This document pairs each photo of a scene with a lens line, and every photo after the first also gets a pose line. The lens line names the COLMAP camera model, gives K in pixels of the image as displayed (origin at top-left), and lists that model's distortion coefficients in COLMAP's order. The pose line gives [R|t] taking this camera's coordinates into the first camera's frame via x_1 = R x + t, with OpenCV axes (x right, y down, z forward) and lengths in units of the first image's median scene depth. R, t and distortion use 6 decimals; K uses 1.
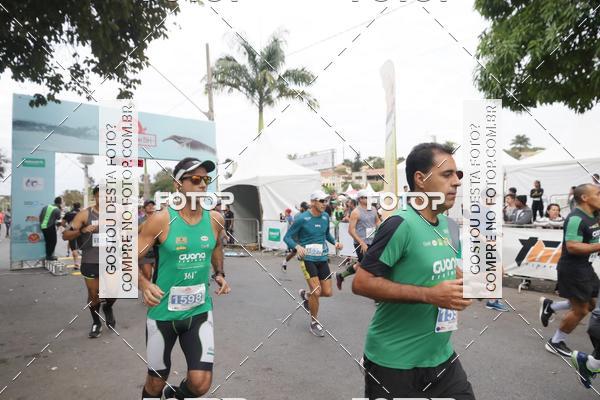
lens RADIAL K [[393.8, 0, 301.8], [0, 393.8, 197.2], [0, 0, 1]] dist [-0.004157, -0.001575]
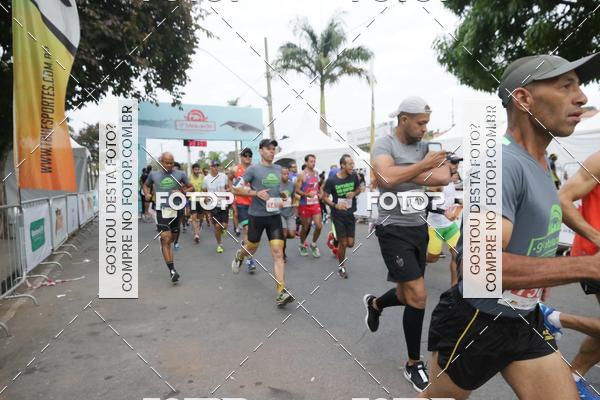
lens RADIAL K [[408.0, 0, 303.3], [0, 408.0, 196.1], [0, 0, 1]] dist [-0.001667, 0.006072]
pose [[0.967293, 0.005855, -0.253592, 0.250172], [0.012061, 0.997541, 0.069037, -0.001496], [0.253373, -0.069838, 0.964844, -0.247232]]
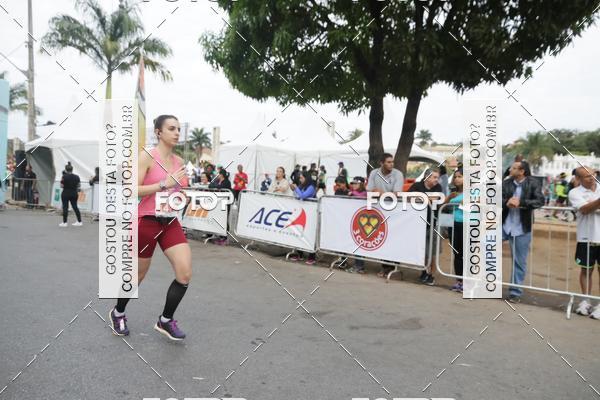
lens RADIAL K [[405.8, 0, 303.9], [0, 405.8, 197.4], [0, 0, 1]] dist [-0.006420, 0.006813]
pose [[0.978752, 0.059604, 0.196191, 0.352927], [-0.068968, 0.996766, 0.041242, 0.011824], [-0.193099, -0.053896, 0.979698, -0.191510]]
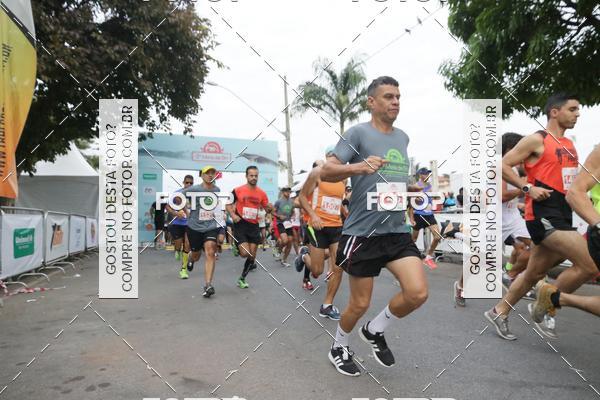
lens RADIAL K [[405.8, 0, 303.9], [0, 405.8, 197.4], [0, 0, 1]] dist [-0.006420, 0.006813]
pose [[0.947607, -0.013783, -0.319142, 0.290997], [0.003695, 0.999475, -0.032192, 0.034327], [0.319418, 0.029326, 0.947160, -0.216242]]
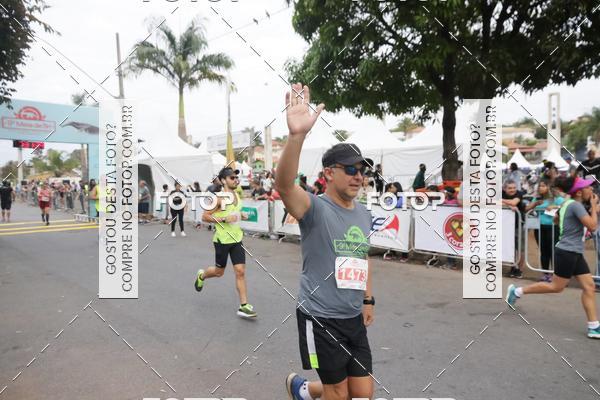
lens RADIAL K [[407.5, 0, 305.4], [0, 407.5, 195.3], [0, 0, 1]] dist [-0.002712, 0.004083]
pose [[0.996670, 0.004893, 0.081388, 0.267094], [-0.009783, 0.998163, 0.059798, -0.017514], [-0.080946, -0.060395, 0.994887, -0.276814]]
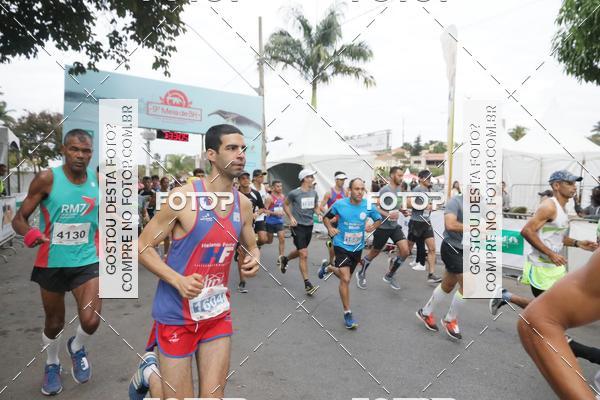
lens RADIAL K [[393.8, 0, 301.8], [0, 393.8, 197.2], [0, 0, 1]] dist [-0.004157, -0.001575]
pose [[0.989252, 0.046047, -0.138782, 0.022661], [-0.039611, 0.998023, 0.048792, 0.003355], [0.140755, -0.042770, 0.989120, 0.050744]]
